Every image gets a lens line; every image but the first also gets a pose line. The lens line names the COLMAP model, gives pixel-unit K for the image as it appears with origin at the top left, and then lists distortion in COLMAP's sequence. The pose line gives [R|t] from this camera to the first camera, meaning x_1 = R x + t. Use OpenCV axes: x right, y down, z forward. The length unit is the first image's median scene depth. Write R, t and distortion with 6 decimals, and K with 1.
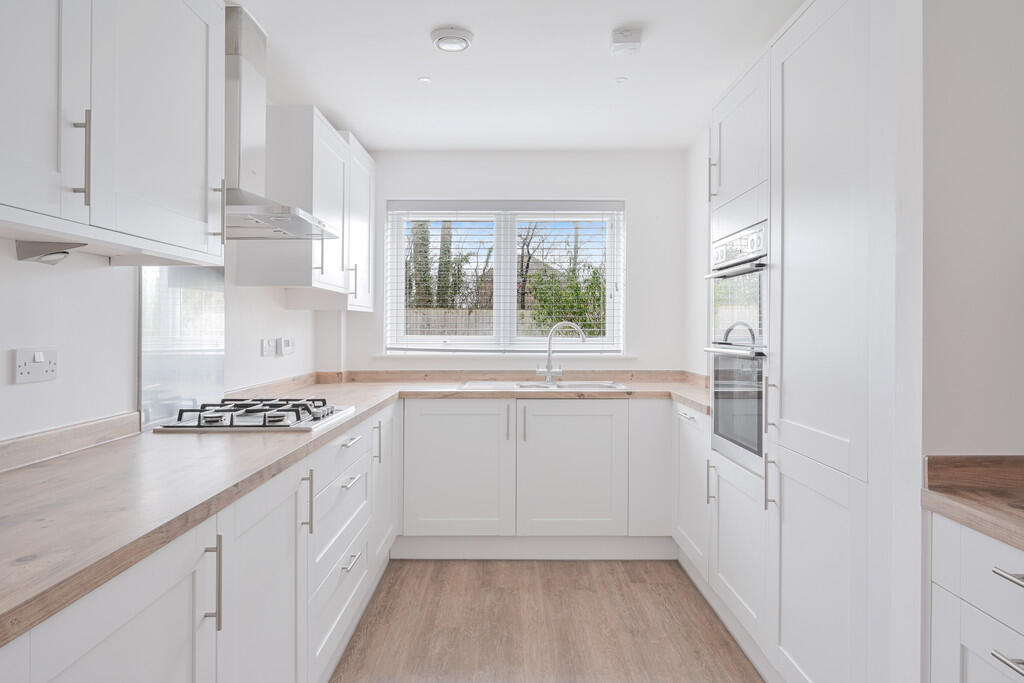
lens RADIAL K [[654.7, 0, 498.6], [0, 654.7, 324.5], [0, 0, 1]] dist [0.002272, 0.005030]
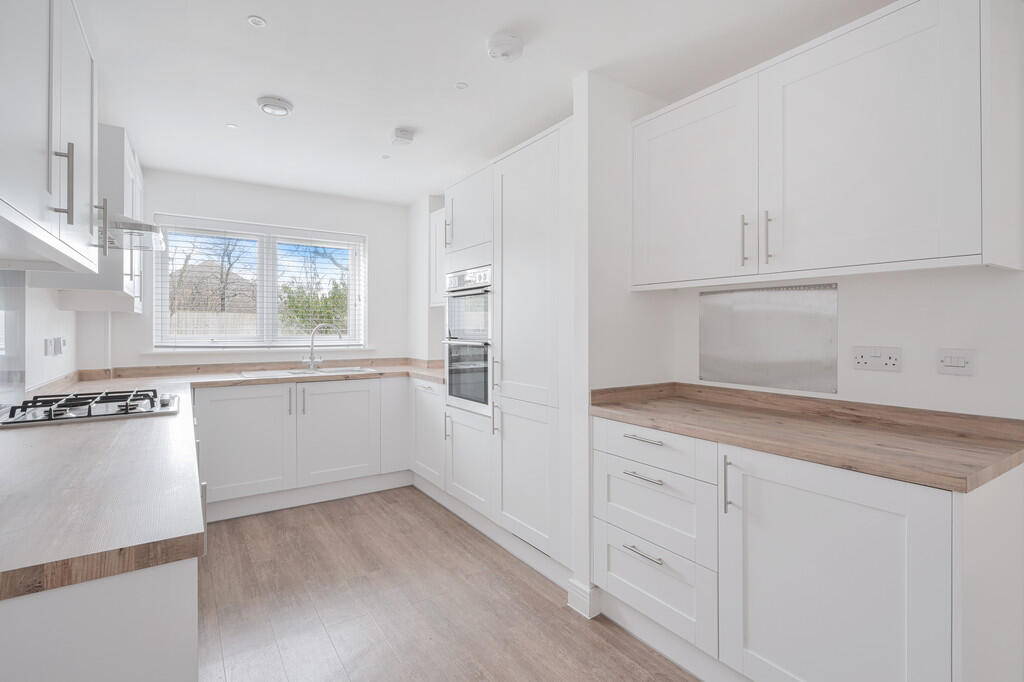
lens RADIAL K [[502.0, 0, 520.3], [0, 502.0, 324.4], [0, 0, 1]] dist [0.009281, -0.001128]
pose [[0.822677, 0.005103, 0.568486, -0.194258], [-0.004063, 0.999987, -0.003096, -0.001091], [-0.568494, 0.000237, 0.822687, -0.082136]]
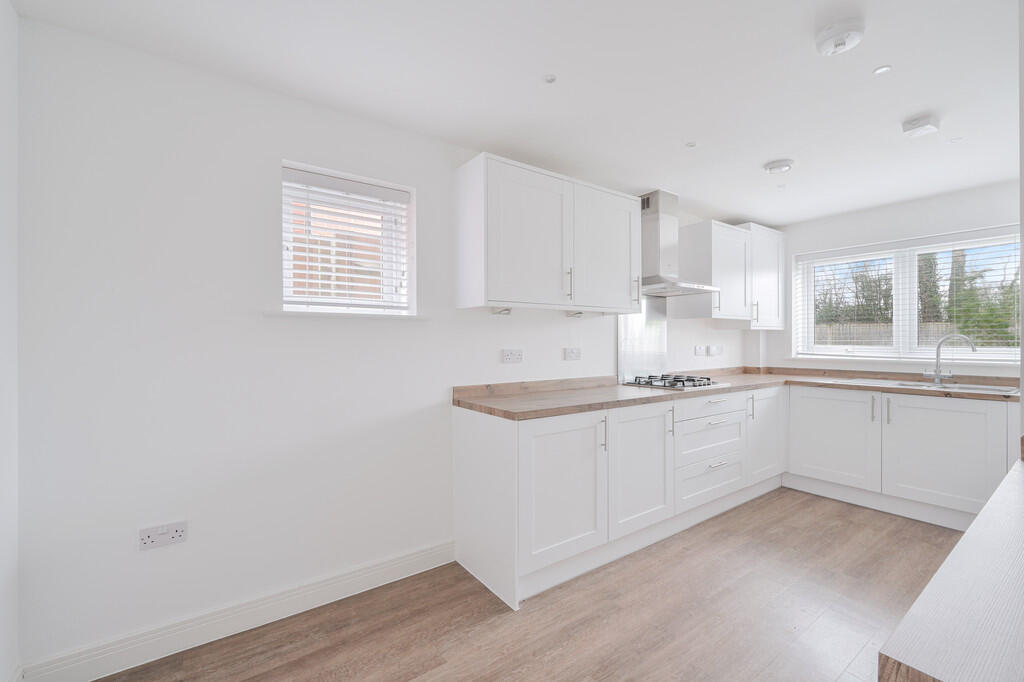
lens RADIAL K [[435.6, 0, 521.4], [0, 435.6, 326.0], [0, 0, 1]] dist [-0.002120, -0.000490]
pose [[0.601042, -0.028567, -0.798707, 0.333838], [0.007020, 0.999511, -0.030467, -0.000863], [0.799187, 0.012705, 0.600948, -0.152146]]
